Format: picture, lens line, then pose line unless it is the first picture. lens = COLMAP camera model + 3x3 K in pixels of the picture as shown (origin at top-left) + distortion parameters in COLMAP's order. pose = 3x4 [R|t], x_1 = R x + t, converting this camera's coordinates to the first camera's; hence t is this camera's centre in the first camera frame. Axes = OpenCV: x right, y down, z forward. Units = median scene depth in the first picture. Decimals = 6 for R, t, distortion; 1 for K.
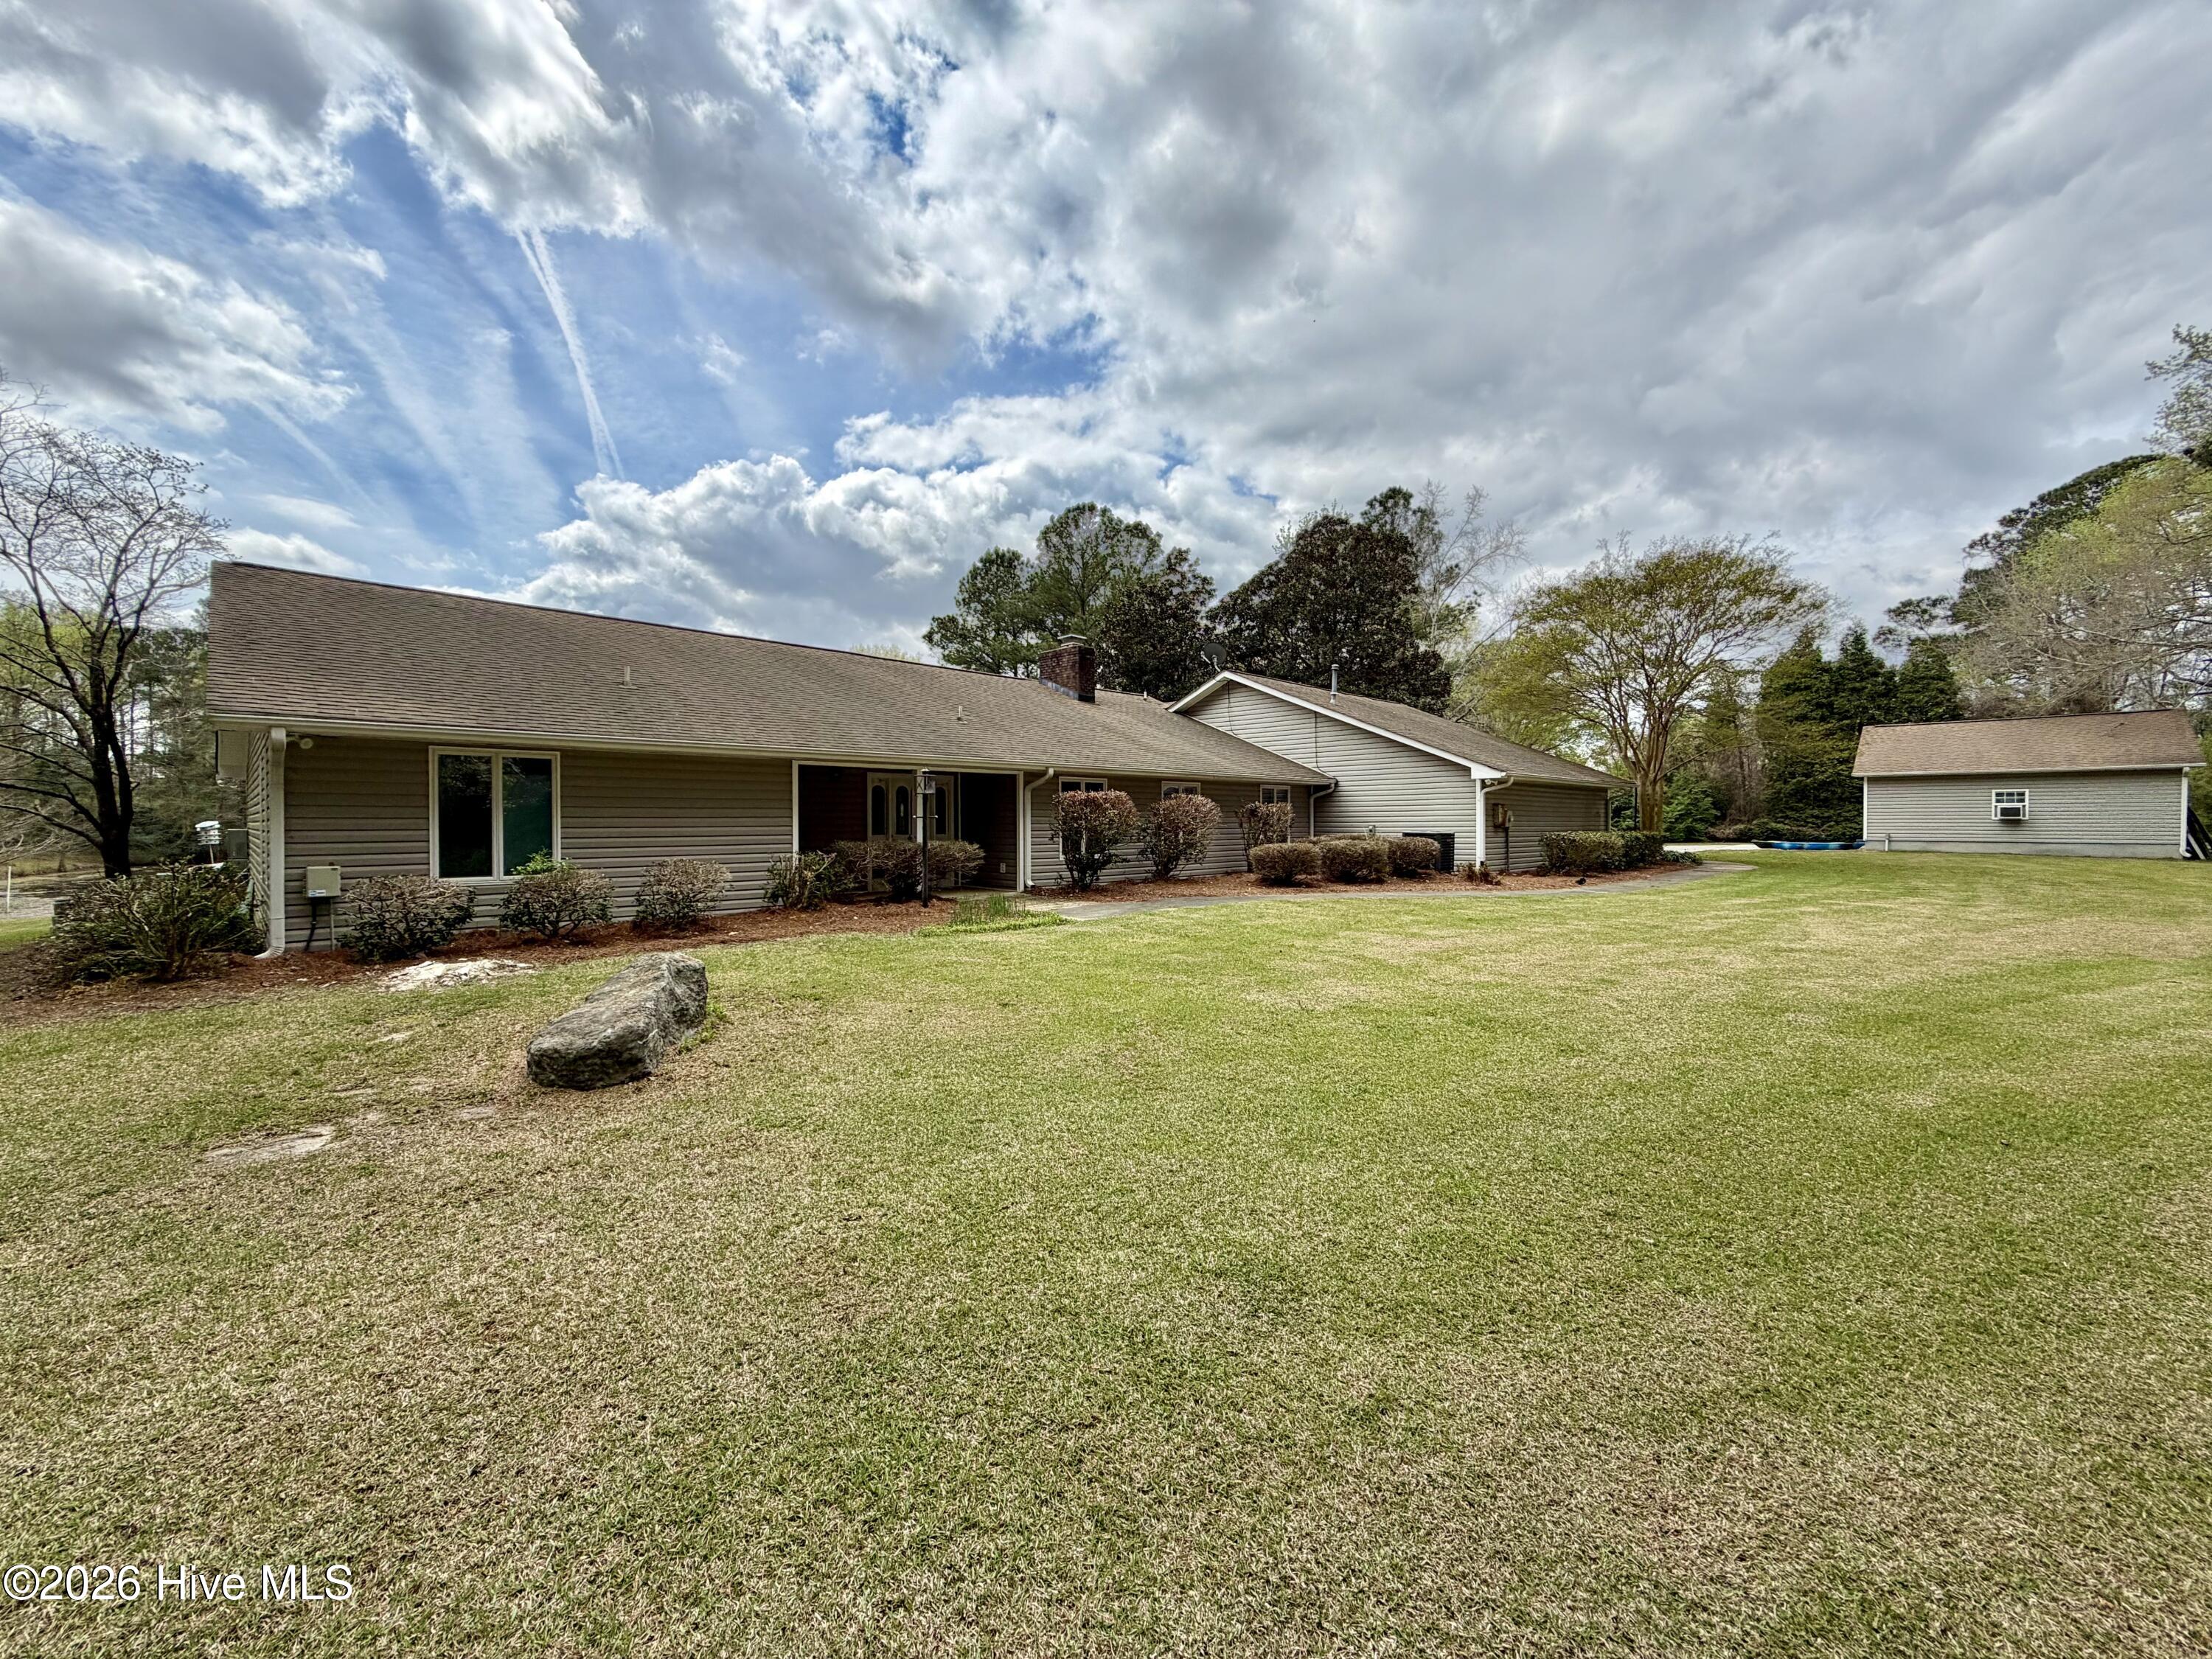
lens RADIAL K [[889.9, 0, 1057.2], [0, 889.9, 814.5], [0, 0, 1]] dist [0.006424, -0.000150]
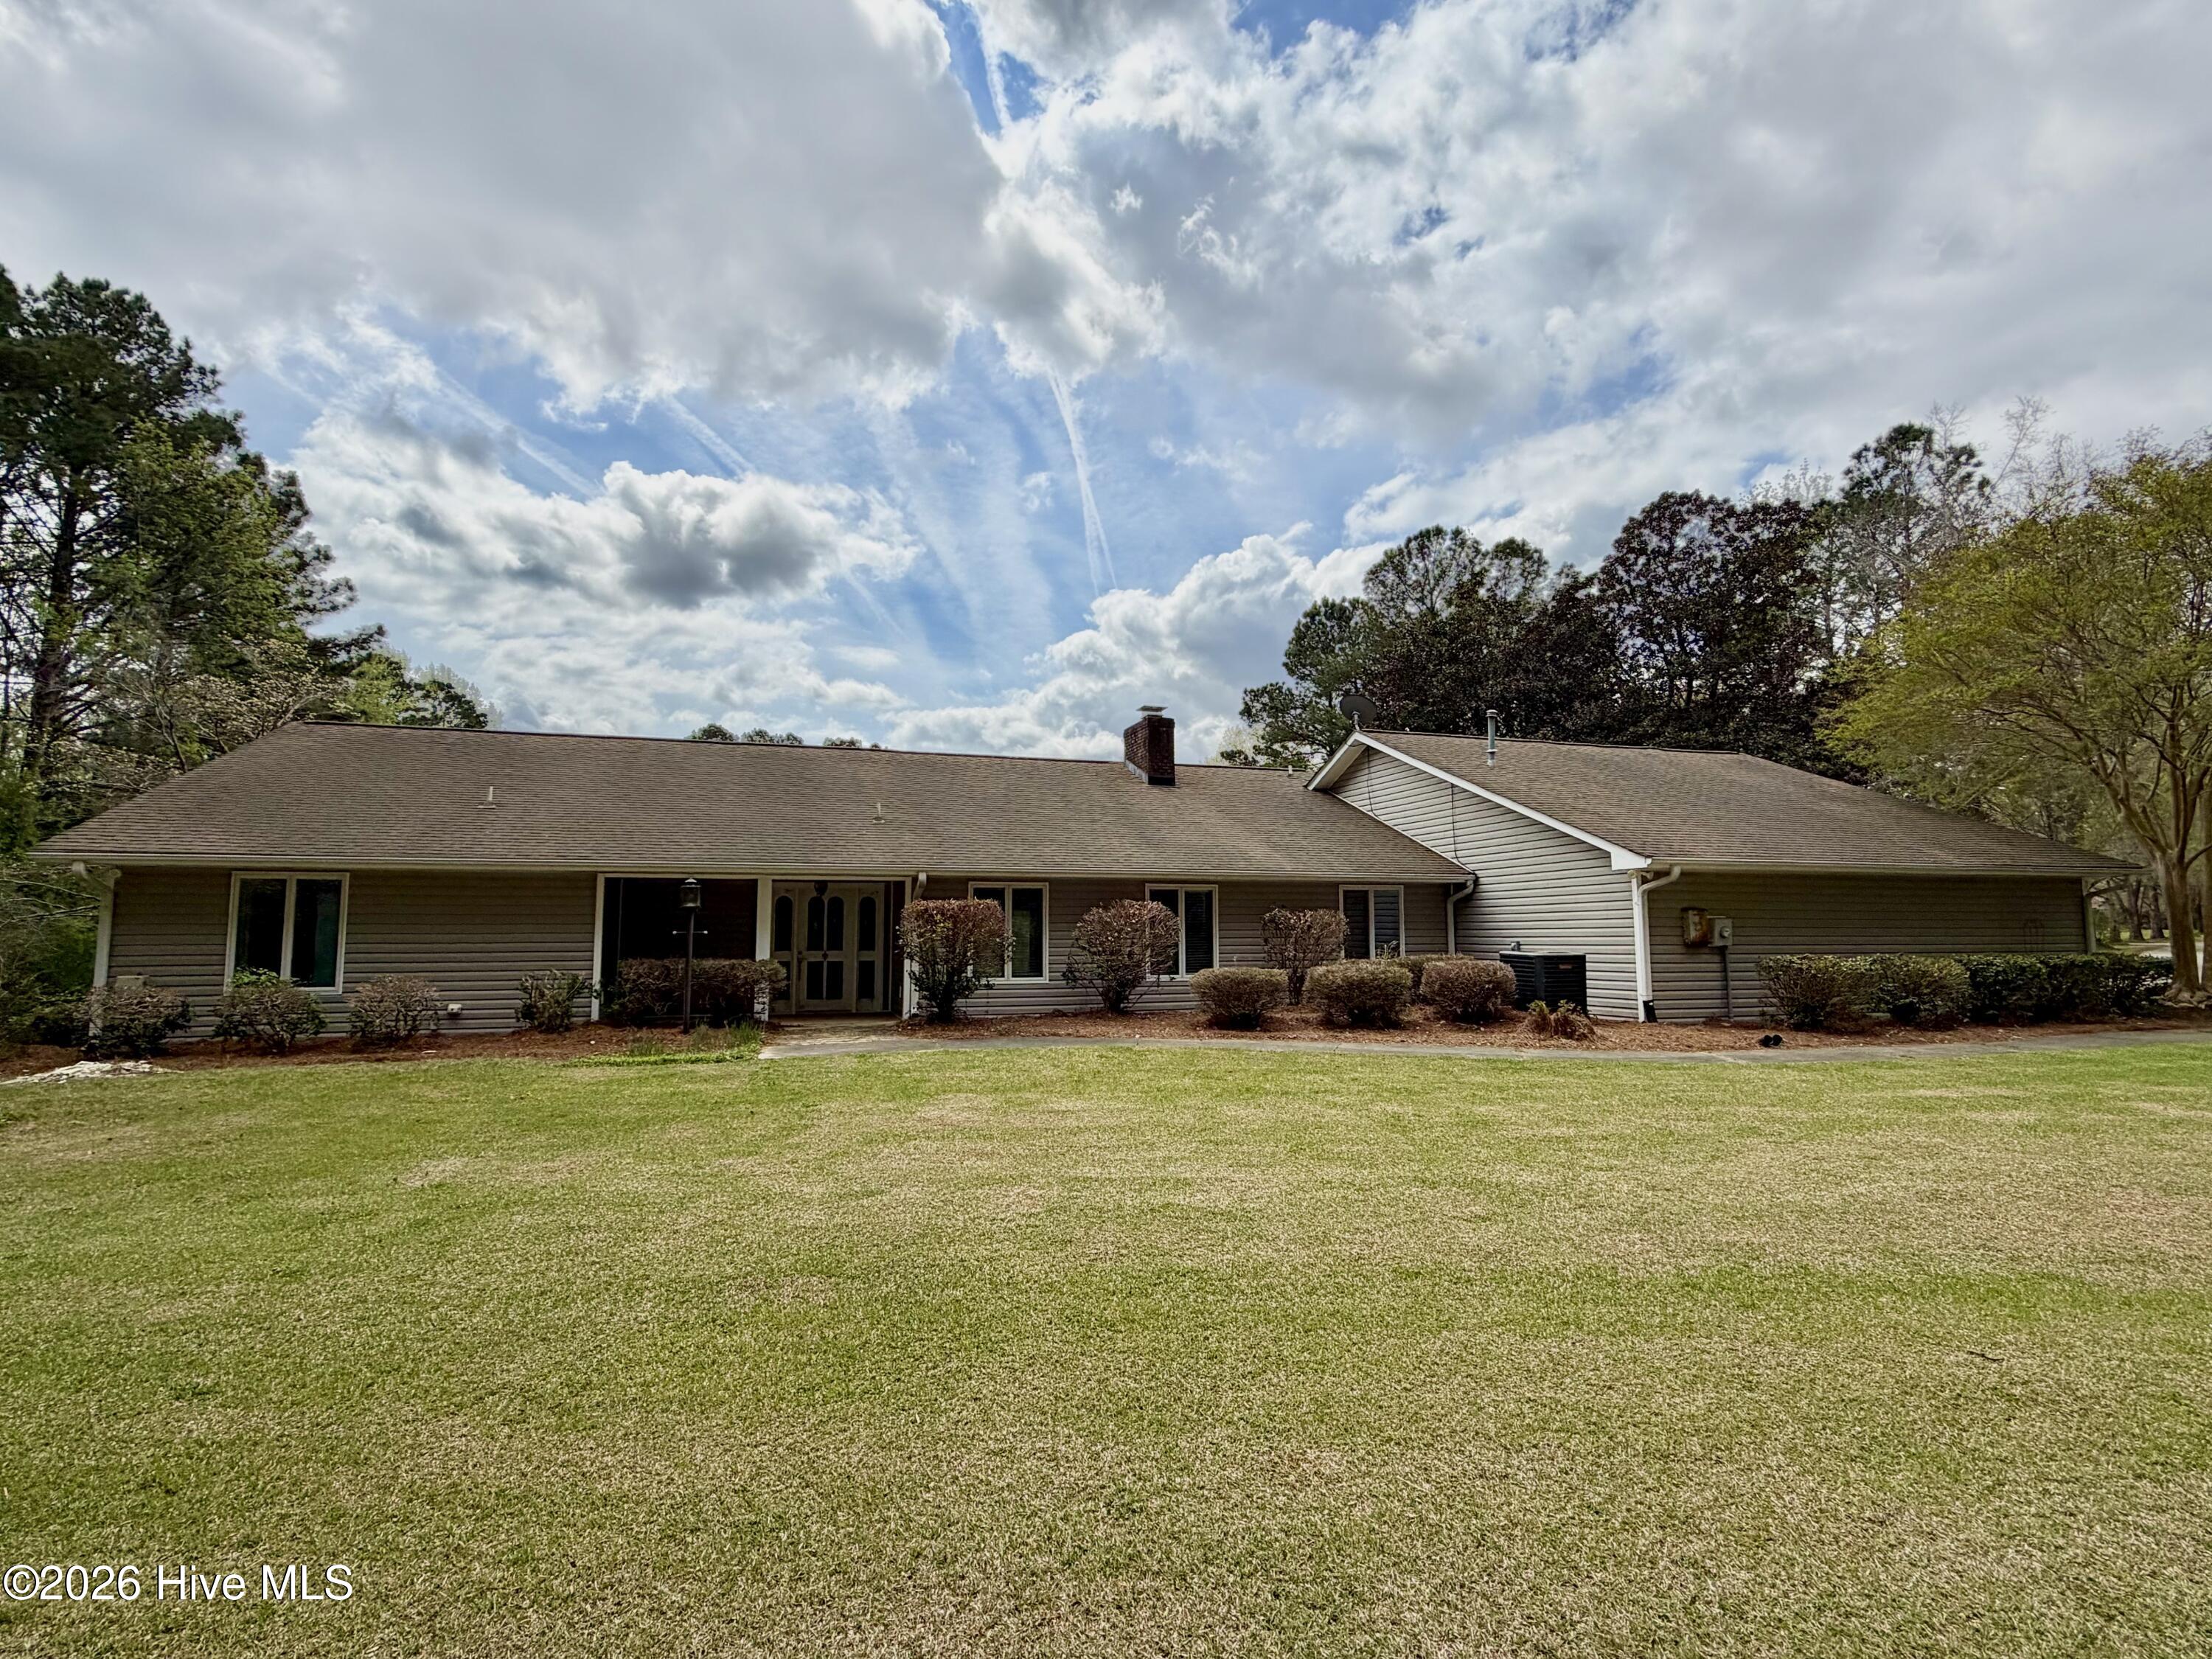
lens RADIAL K [[1022.8, 0, 1108.1], [0, 1022.8, 841.4], [0, 0, 1]] dist [0.006718, 0.000172]
pose [[0.886966, -0.039518, -0.460140, 0.470969], [0.003858, 0.996932, -0.078182, -0.004522], [0.461818, 0.067569, 0.884397, 0.182026]]
